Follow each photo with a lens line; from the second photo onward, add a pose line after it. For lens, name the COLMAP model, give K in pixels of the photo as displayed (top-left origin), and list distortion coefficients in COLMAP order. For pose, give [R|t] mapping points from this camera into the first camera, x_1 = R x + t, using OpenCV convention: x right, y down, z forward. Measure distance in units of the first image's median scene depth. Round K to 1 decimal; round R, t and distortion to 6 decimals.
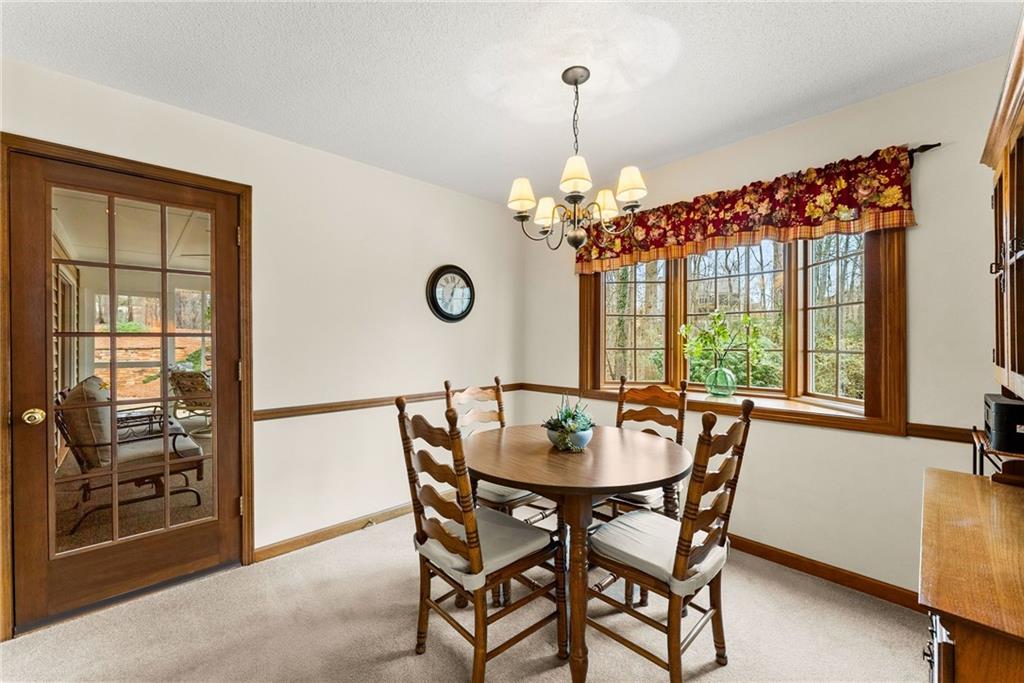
lens RADIAL K [[409.1, 0, 512.0], [0, 409.1, 341.5], [0, 0, 1]] dist [-0.000685, -0.000135]
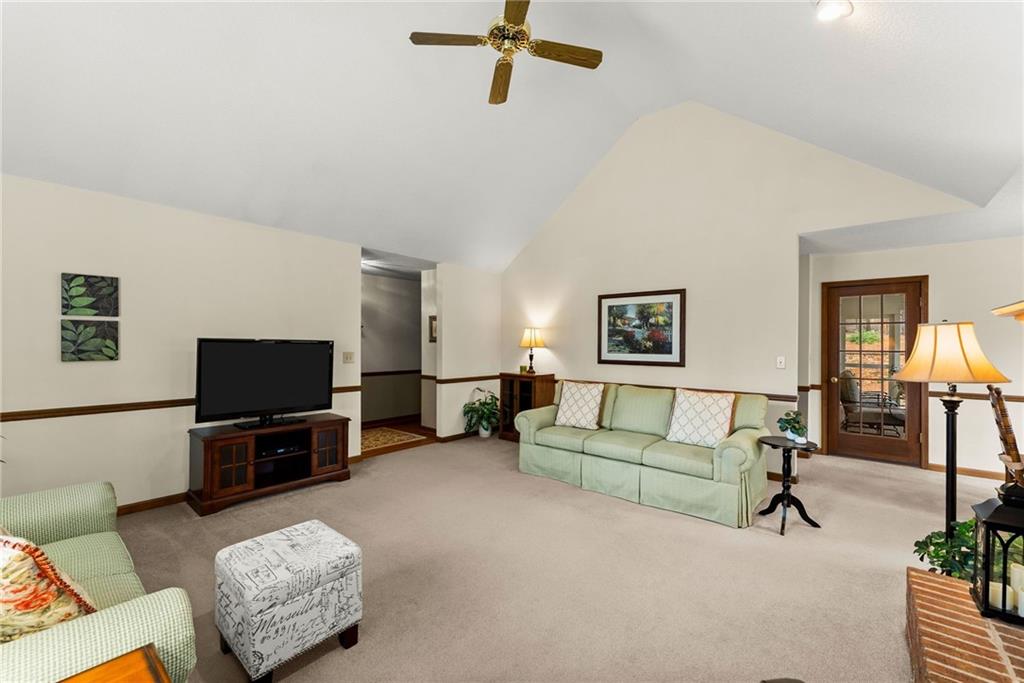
lens RADIAL K [[409.1, 0, 512.0], [0, 409.1, 341.5], [0, 0, 1]] dist [-0.000685, -0.000135]
pose [[0.092381, -0.002191, -0.995721, 1.106042], [-0.007110, 0.999971, -0.002860, -0.045386], [0.995698, 0.007344, 0.092363, -1.138672]]
